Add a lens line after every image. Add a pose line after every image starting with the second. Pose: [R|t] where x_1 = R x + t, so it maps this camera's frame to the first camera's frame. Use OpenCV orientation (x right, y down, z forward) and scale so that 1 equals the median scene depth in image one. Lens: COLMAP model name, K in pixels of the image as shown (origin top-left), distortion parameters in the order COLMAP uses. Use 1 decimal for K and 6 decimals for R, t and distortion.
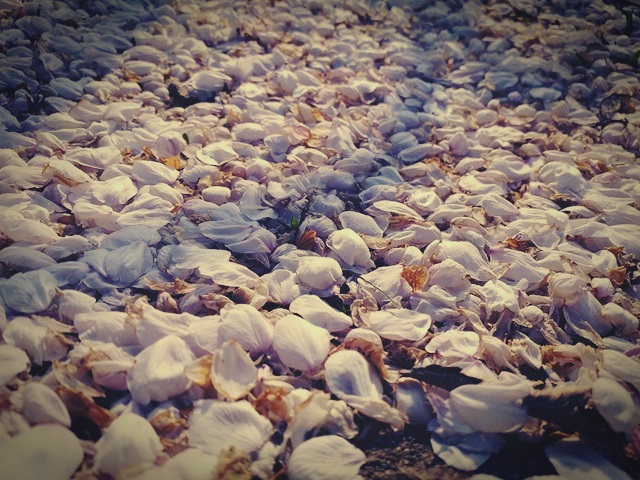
lens RADIAL K [[625.8, 0, 320.0], [0, 625.8, 240.0], [0, 0, 1]] dist [0.102666, -0.389169]
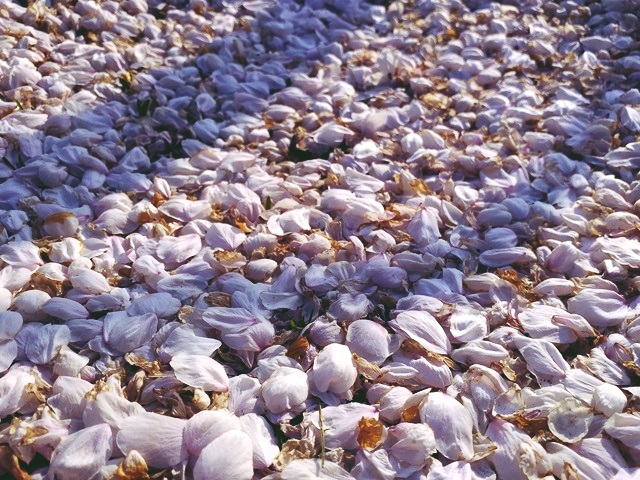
lens RADIAL K [[625.8, 0, 320.0], [0, 625.8, 240.0], [0, 0, 1]] dist [0.102666, -0.389169]
pose [[0.859295, 0.179783, -0.478843, 0.315923], [-0.155970, 0.983704, 0.089442, -0.182600], [0.487120, -0.002172, 0.873332, 0.147509]]
